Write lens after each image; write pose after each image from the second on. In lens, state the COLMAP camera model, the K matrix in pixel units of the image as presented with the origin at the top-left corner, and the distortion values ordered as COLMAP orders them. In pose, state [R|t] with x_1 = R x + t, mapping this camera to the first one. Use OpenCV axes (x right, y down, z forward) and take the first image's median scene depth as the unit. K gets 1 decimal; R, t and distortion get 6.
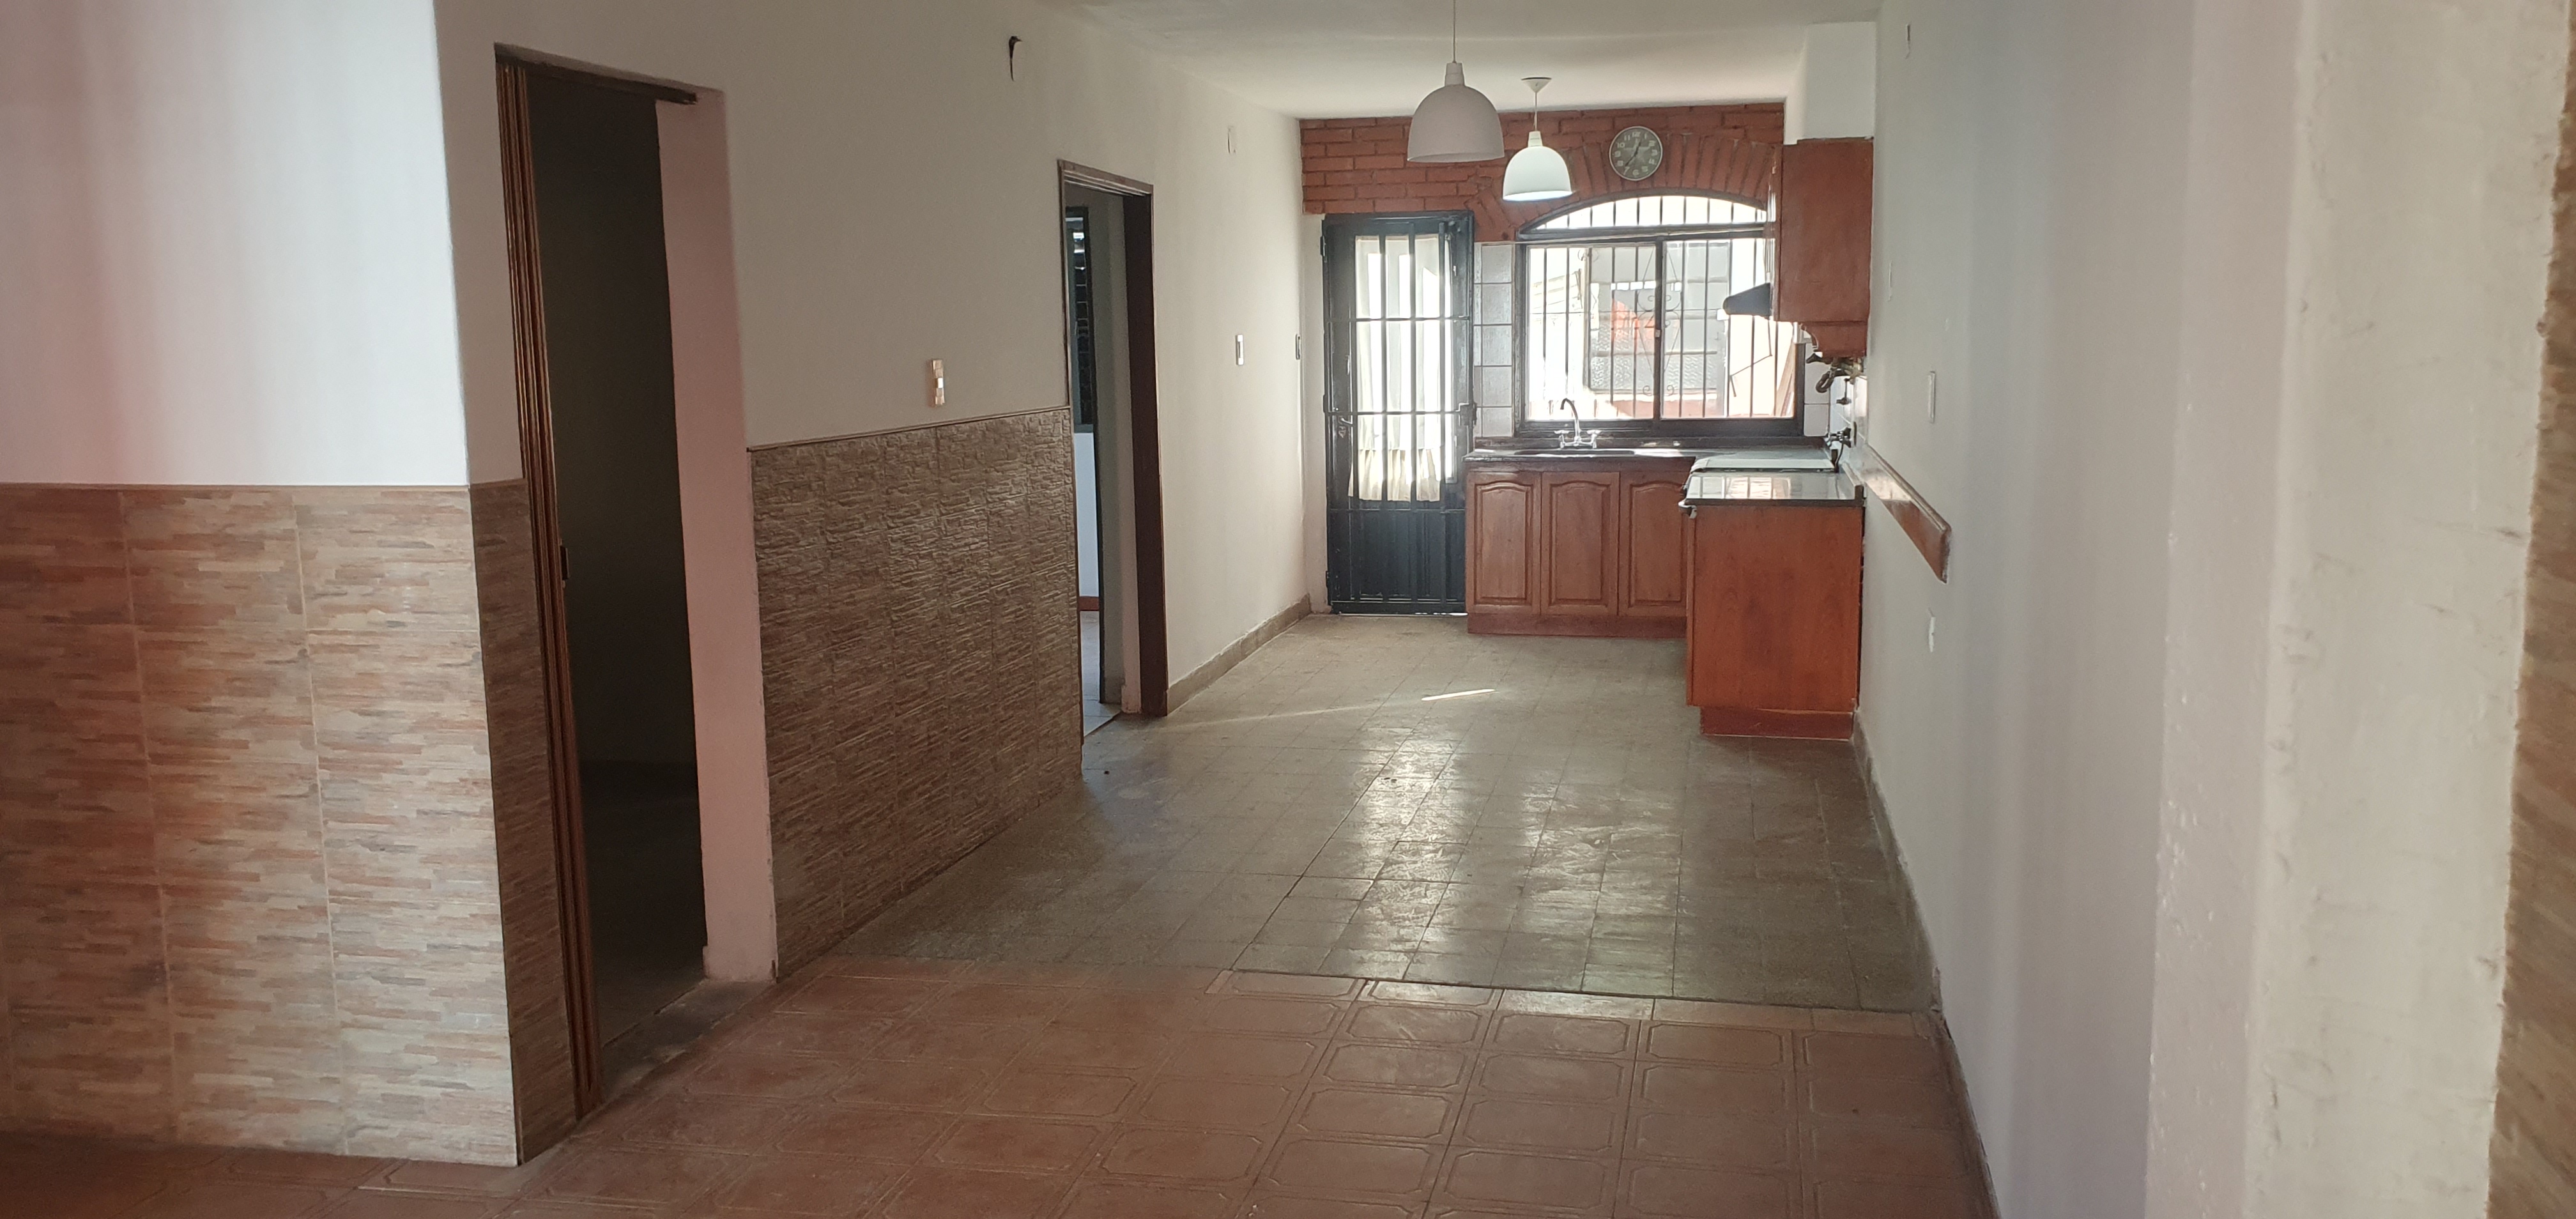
lens RADIAL K [[1997.5, 0, 1288.5], [0, 1997.5, 612.6], [0, 0, 1]] dist [0.008899, 0.000938]
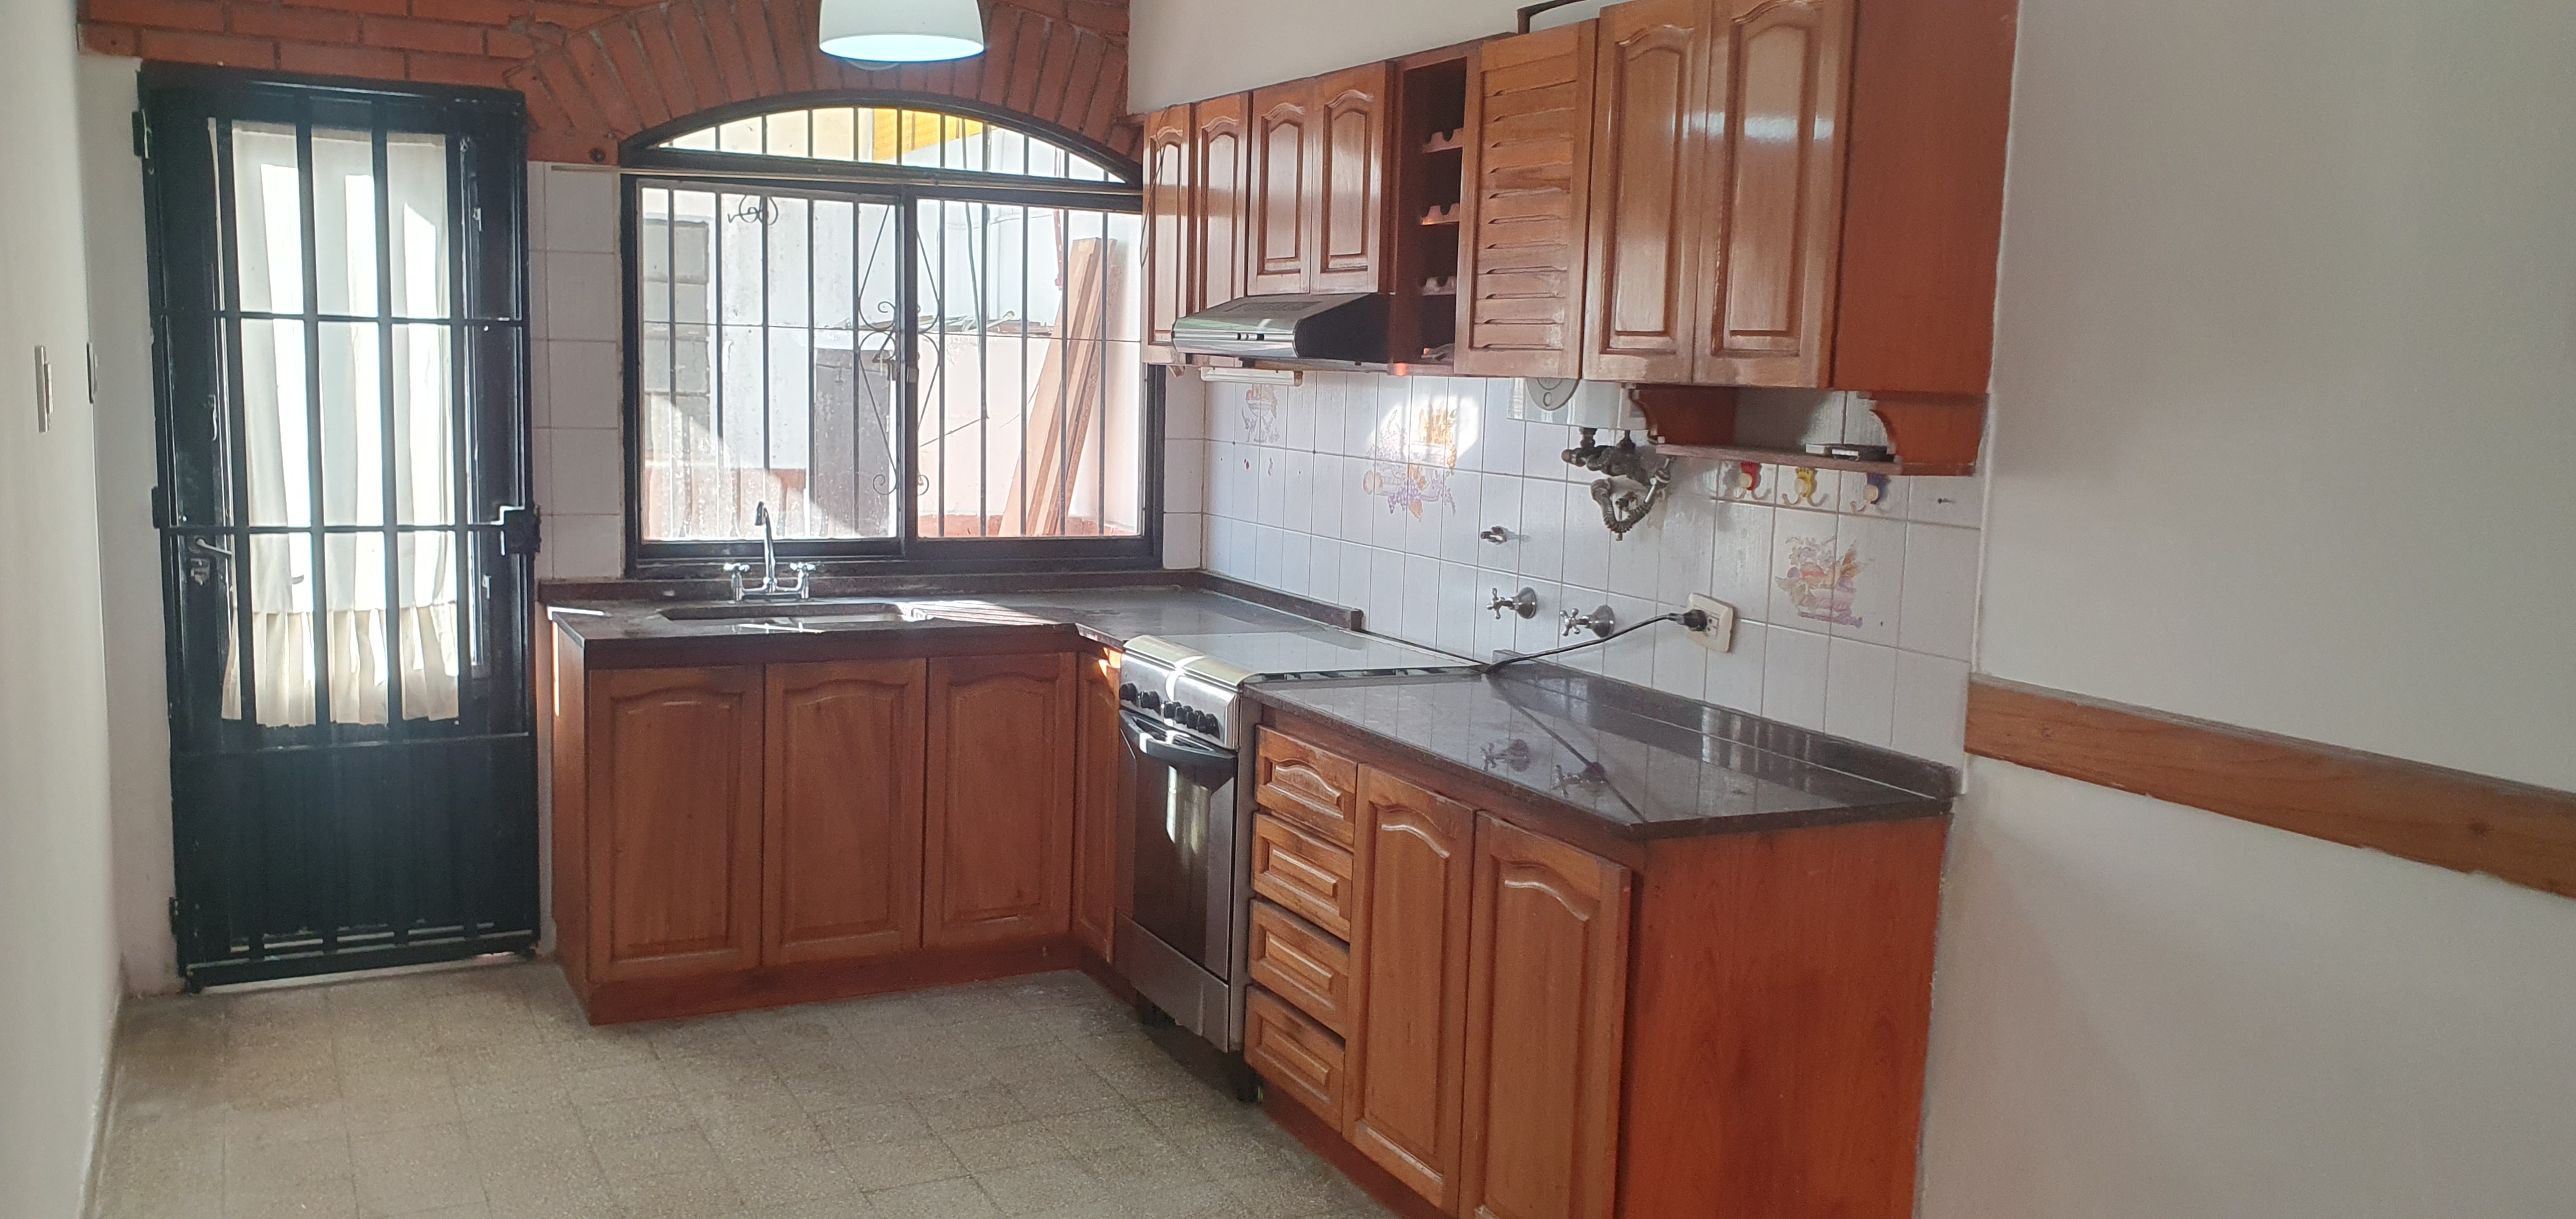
lens RADIAL K [[1997.5, 0, 1287.5], [0, 1997.5, 604.6], [0, 0, 1]] dist [0.008899, 0.000938]
pose [[0.768795, -0.038778, 0.638319, -0.071062], [0.048608, 0.998816, 0.002134, -0.074609], [-0.637645, 0.029387, 0.769769, 0.529180]]
